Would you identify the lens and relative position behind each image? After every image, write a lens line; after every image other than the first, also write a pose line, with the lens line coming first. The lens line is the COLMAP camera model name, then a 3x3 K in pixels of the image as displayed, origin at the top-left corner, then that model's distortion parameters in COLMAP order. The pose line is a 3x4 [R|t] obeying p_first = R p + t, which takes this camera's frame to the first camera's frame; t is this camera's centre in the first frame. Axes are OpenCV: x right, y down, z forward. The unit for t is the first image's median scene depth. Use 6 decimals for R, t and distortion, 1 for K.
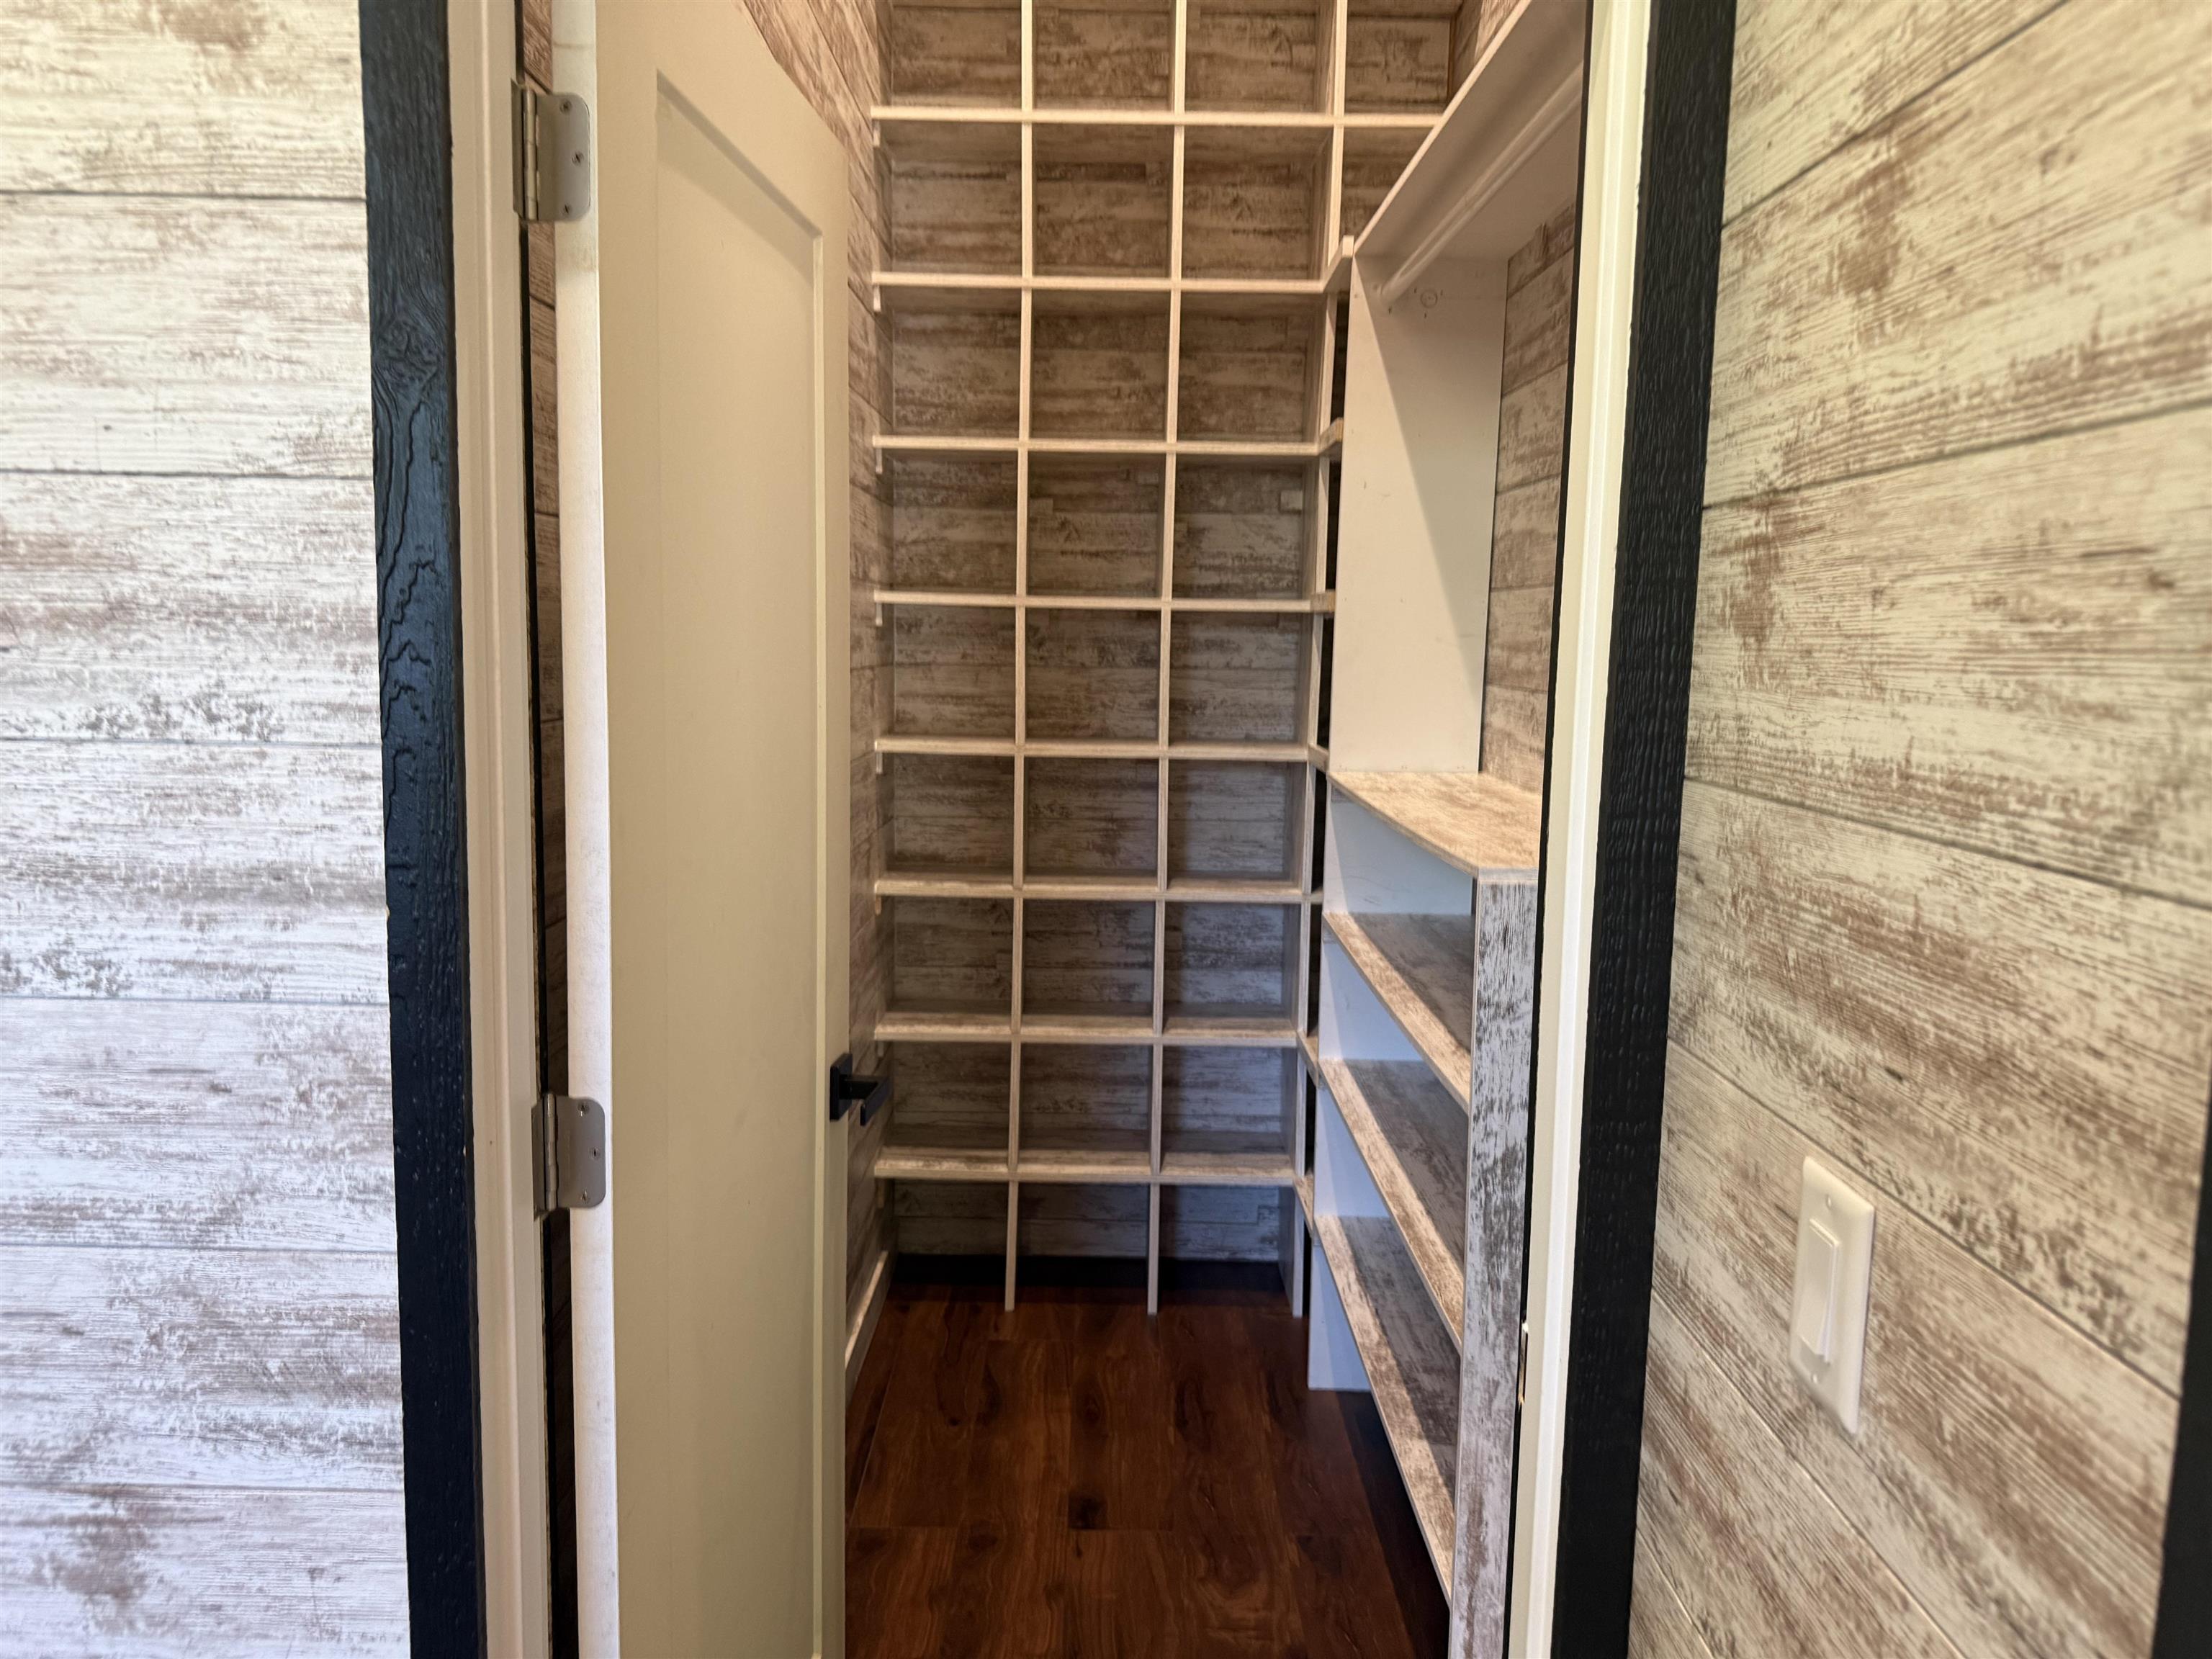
lens RADIAL K [[1578.4, 0, 1103.7], [0, 1578.4, 822.6], [0, 0, 1]] dist [0.009474, -0.011399]
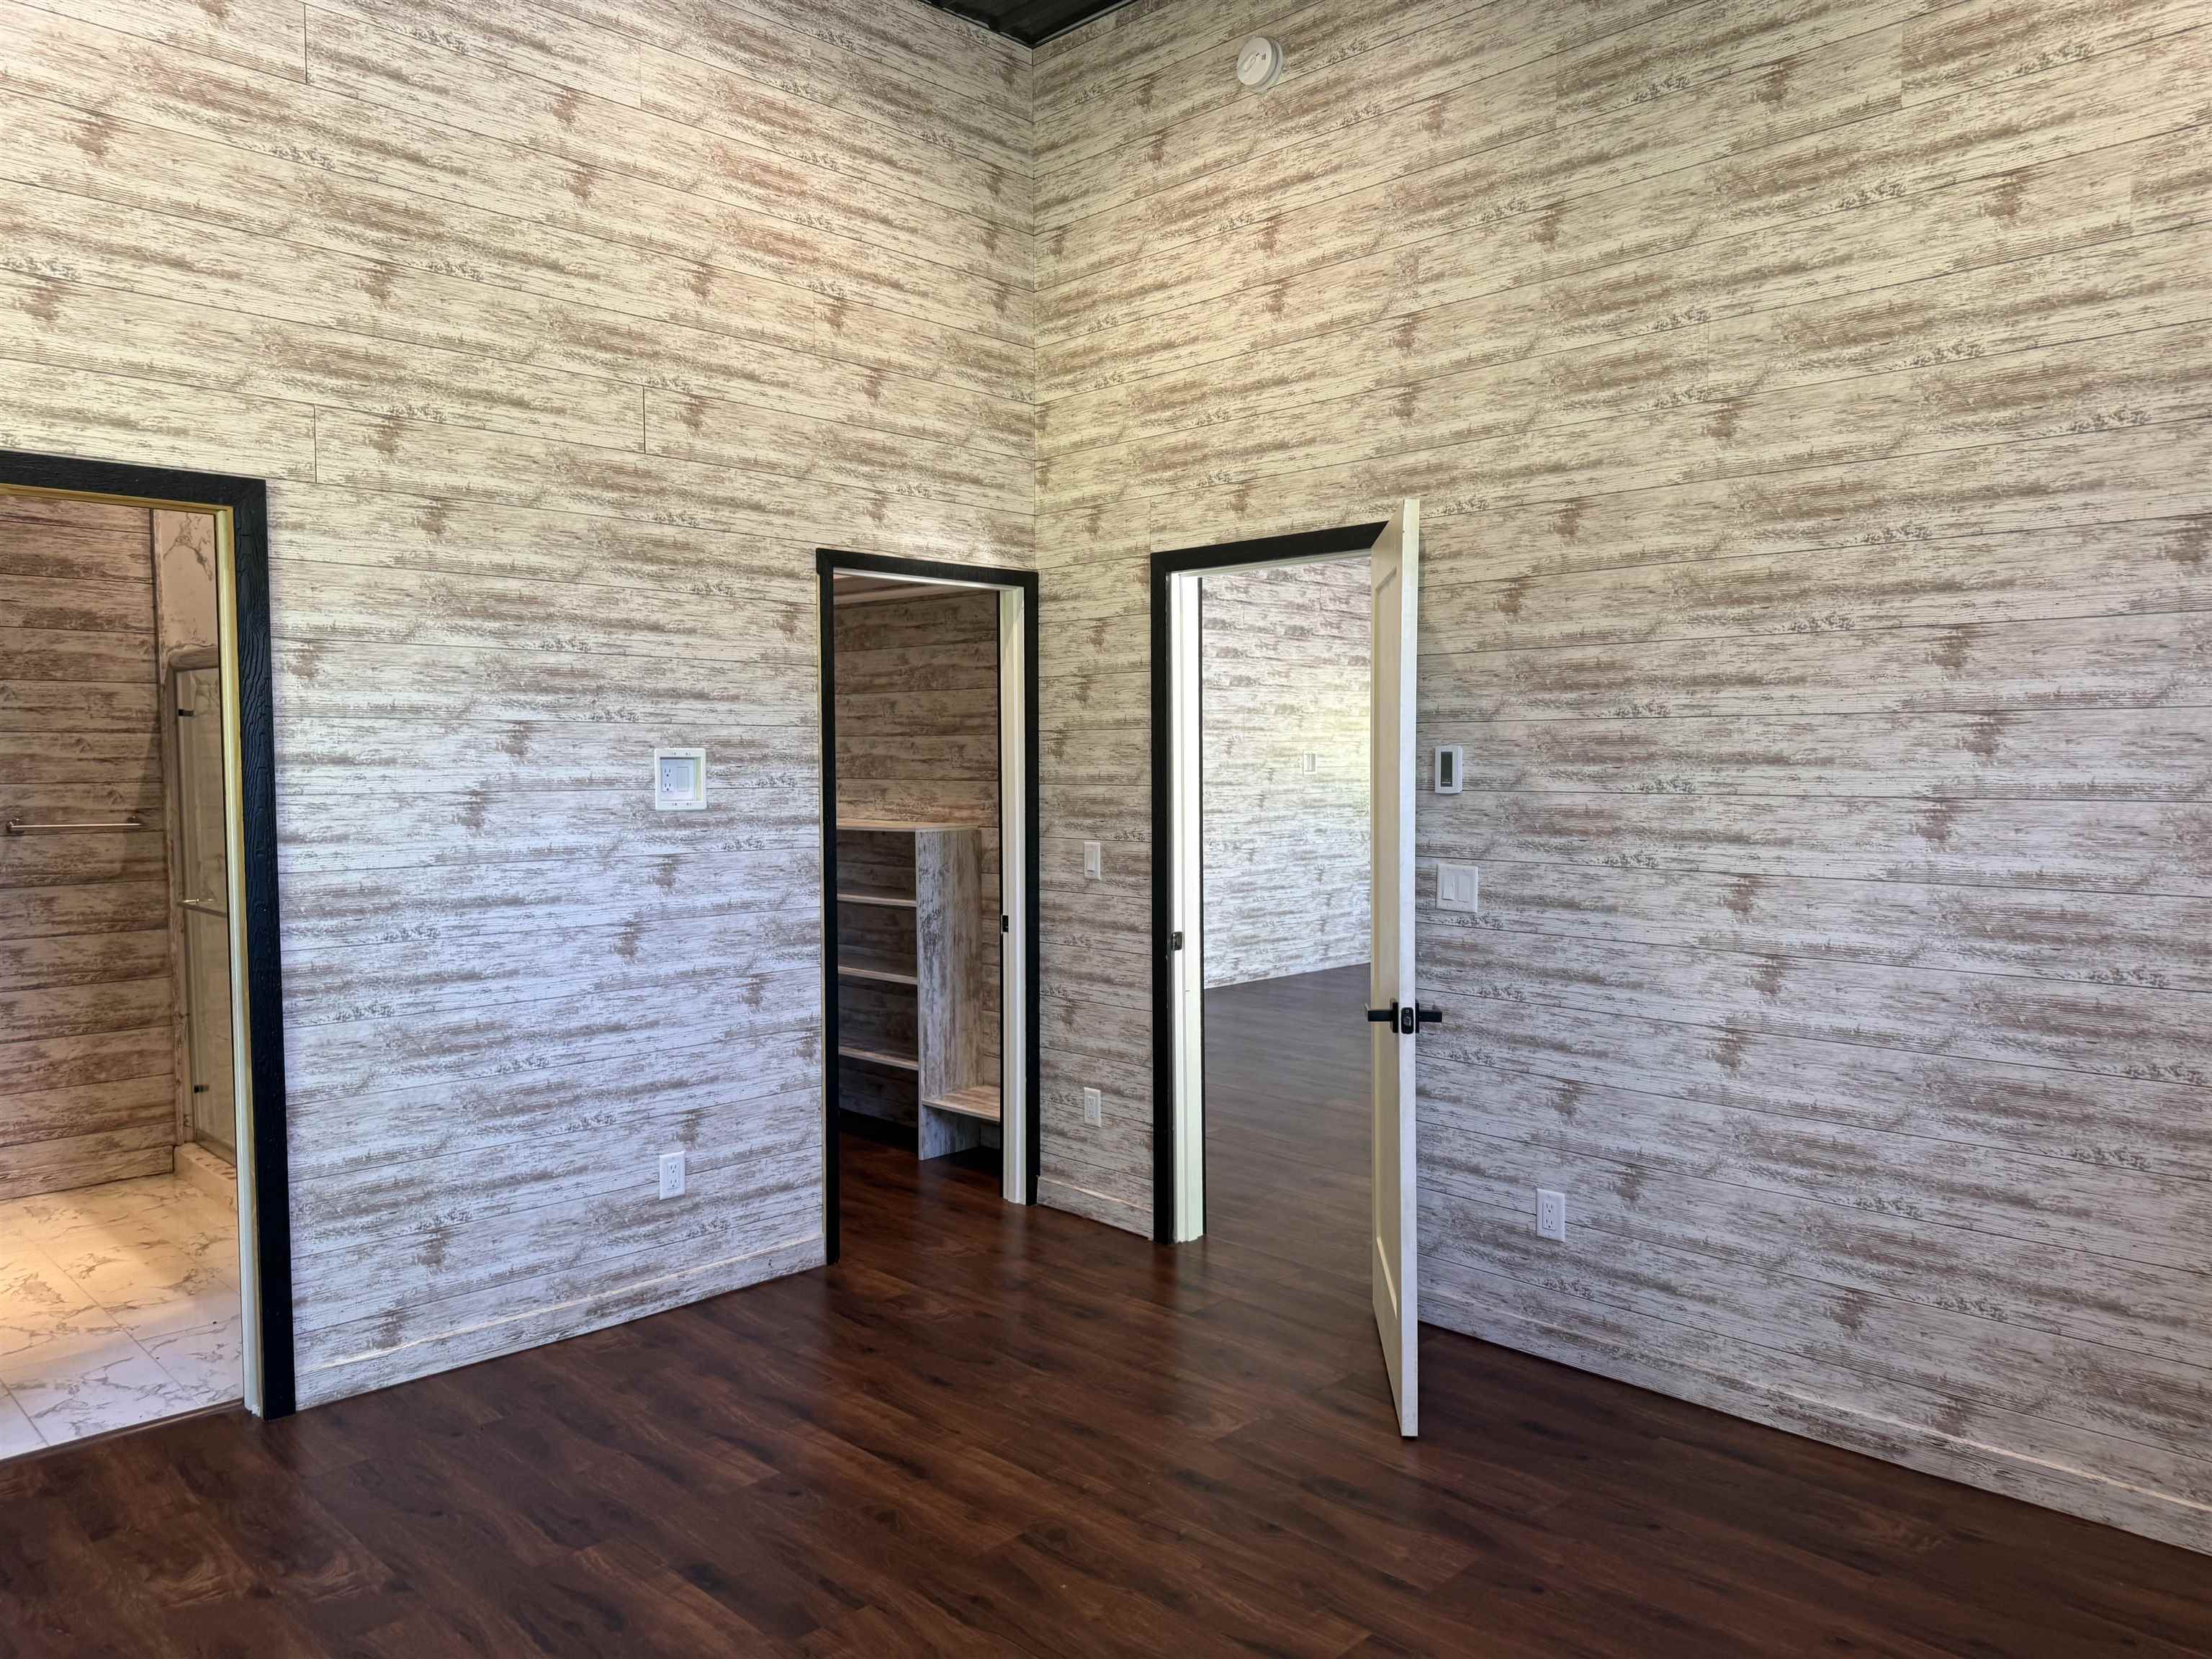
lens RADIAL K [[1578.4, 0, 1106.4], [0, 1578.4, 839.1], [0, 0, 1]] dist [0.009474, -0.011399]
pose [[0.706755, -0.056287, 0.705216, -2.965514], [0.101153, 0.994628, -0.021988, 0.271264], [-0.700190, 0.086875, 0.708652, -2.633076]]
